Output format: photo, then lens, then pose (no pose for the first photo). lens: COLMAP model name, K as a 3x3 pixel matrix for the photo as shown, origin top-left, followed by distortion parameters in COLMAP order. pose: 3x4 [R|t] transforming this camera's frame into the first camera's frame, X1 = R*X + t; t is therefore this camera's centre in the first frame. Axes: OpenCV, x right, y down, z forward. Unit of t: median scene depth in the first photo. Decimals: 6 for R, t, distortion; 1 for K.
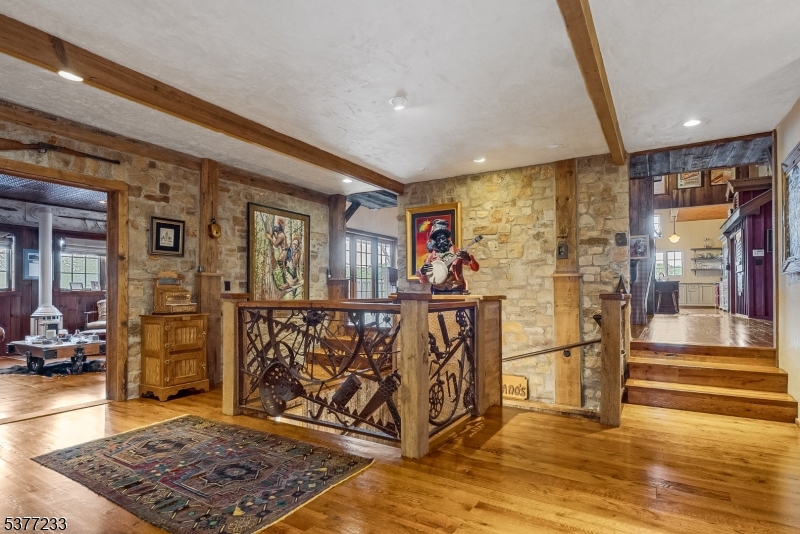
lens RADIAL K [[408.7, 0, 418.1], [0, 408.7, 282.8], [0, 0, 1]] dist [0.007568, 0.001639]
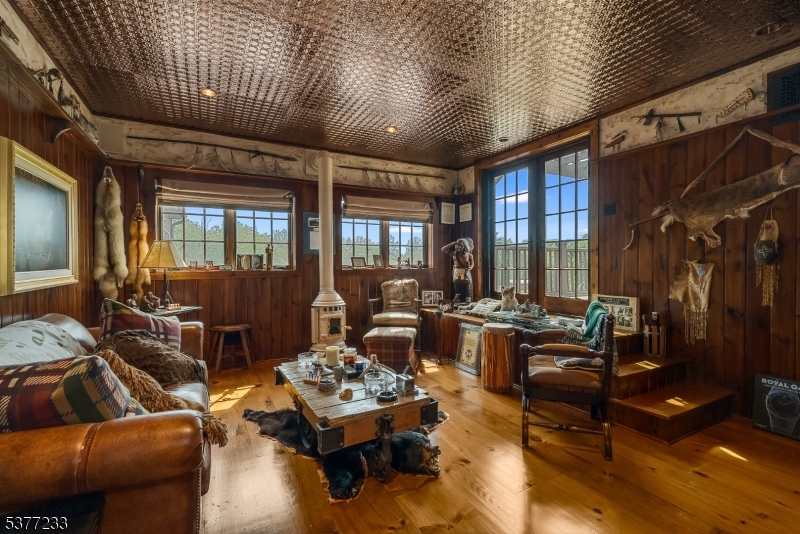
lens RADIAL K [[362.6, 0, 399.9], [0, 362.6, 264.1], [0, 0, 1]] dist [0.000096, 0.000473]
pose [[0.853992, 0.007298, -0.520235, -0.469999], [0.009616, 0.999509, 0.029805, -0.006920], [0.520197, -0.030456, 0.853503, 0.530062]]
